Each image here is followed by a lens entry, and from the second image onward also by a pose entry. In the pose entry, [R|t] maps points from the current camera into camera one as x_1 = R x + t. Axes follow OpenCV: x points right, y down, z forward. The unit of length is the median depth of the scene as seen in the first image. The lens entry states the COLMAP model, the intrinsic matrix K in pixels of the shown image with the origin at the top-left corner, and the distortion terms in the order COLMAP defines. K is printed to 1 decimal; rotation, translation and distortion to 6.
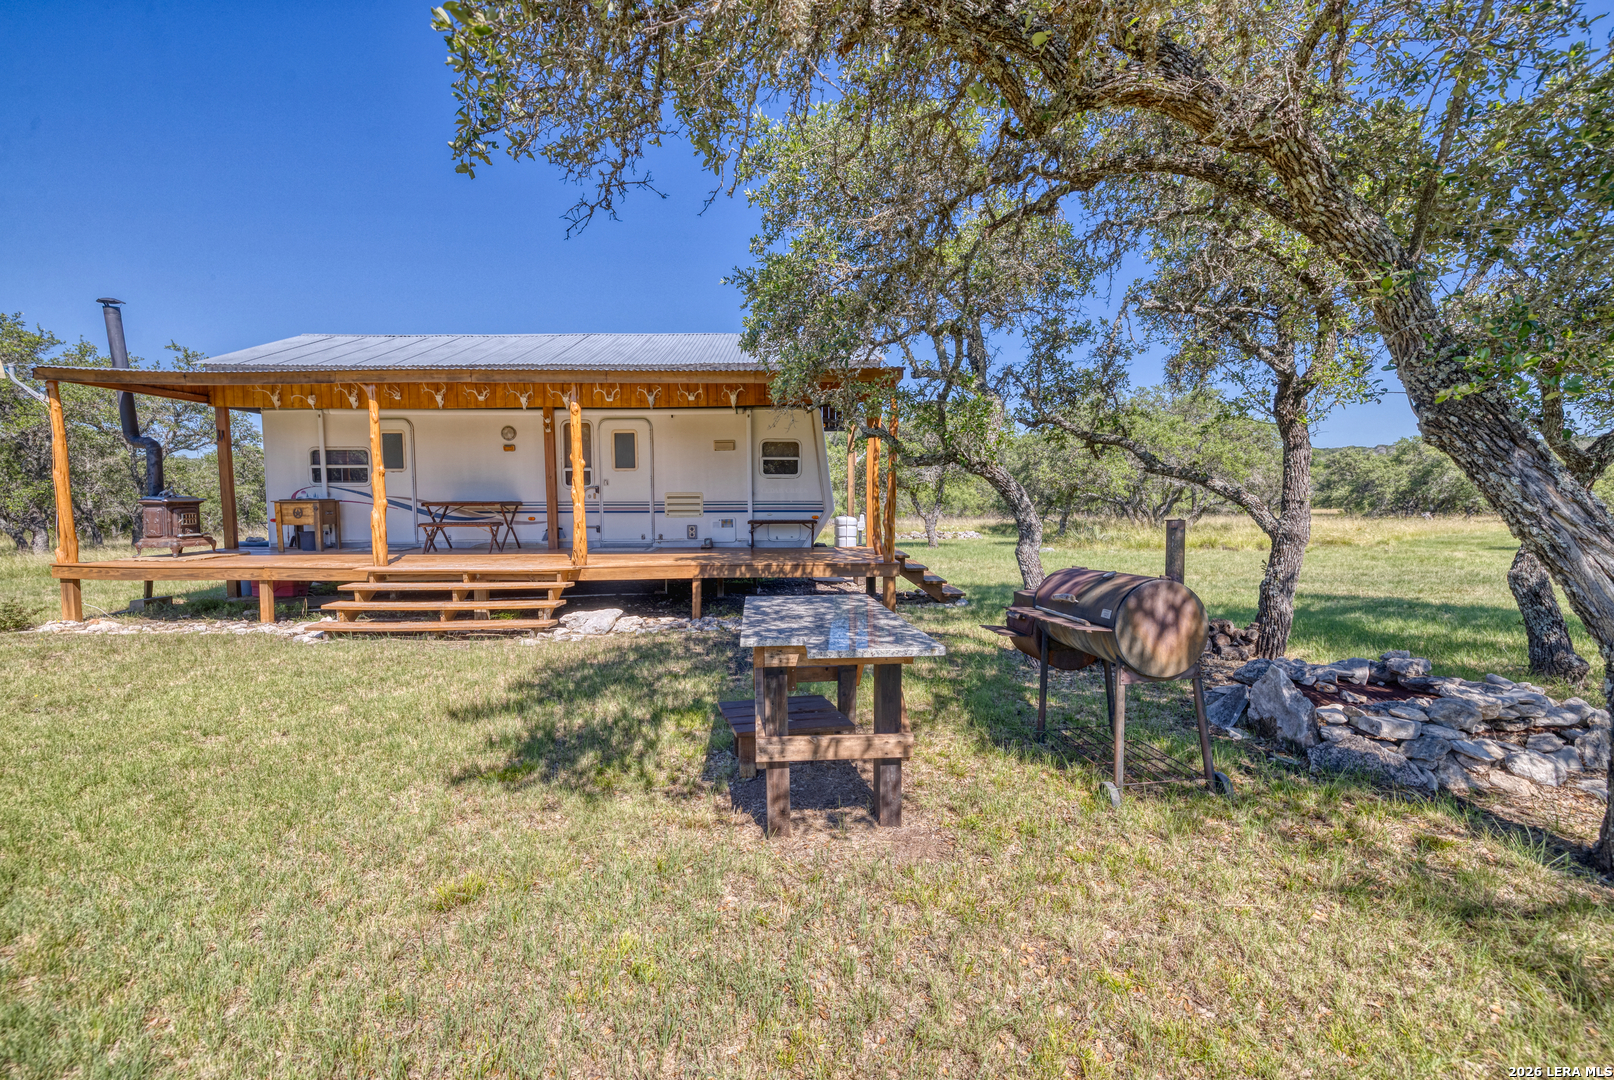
lens RADIAL K [[678.2, 0, 807.0], [0, 678.2, 540.0], [0, 0, 1]] dist [0.010101, 0.000061]
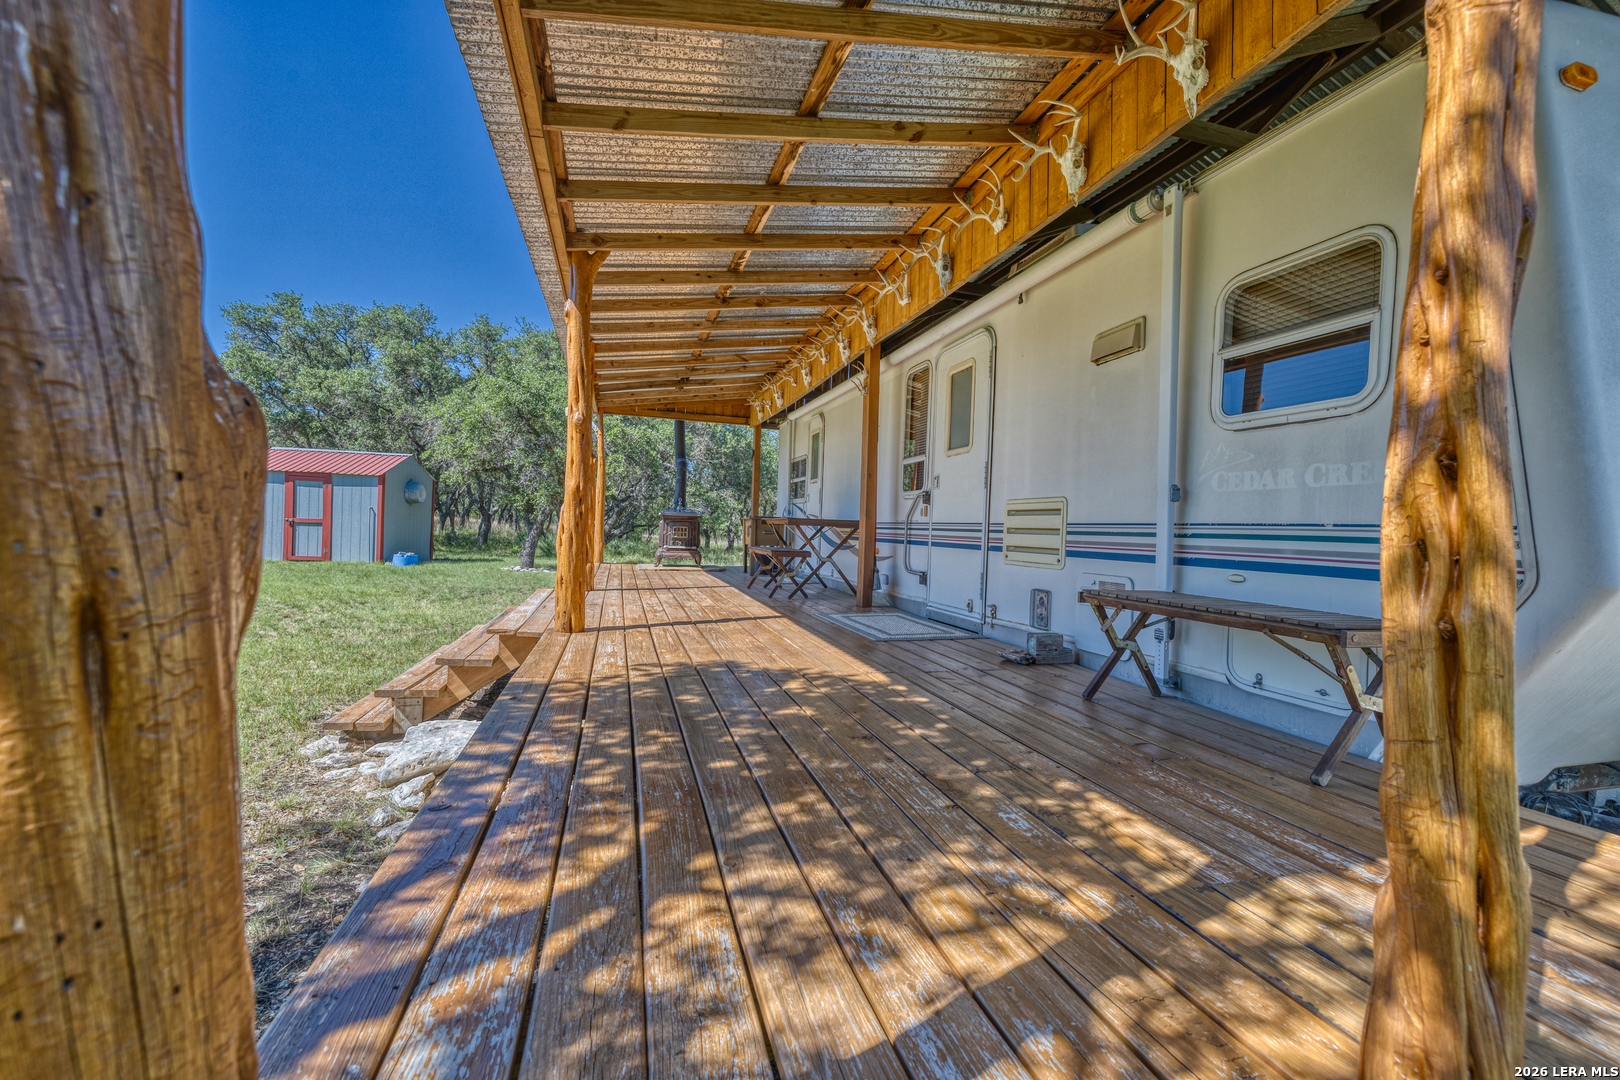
lens RADIAL K [[680.7, 0, 810.0], [0, 680.7, 540.0], [0, 0, 1]] dist [0.010101, 0.000061]
pose [[0.248479, 0.029592, -0.968185, 0.148273], [-0.103310, 0.994642, 0.003887, -0.038032], [0.963112, 0.099058, 0.250205, 0.818405]]
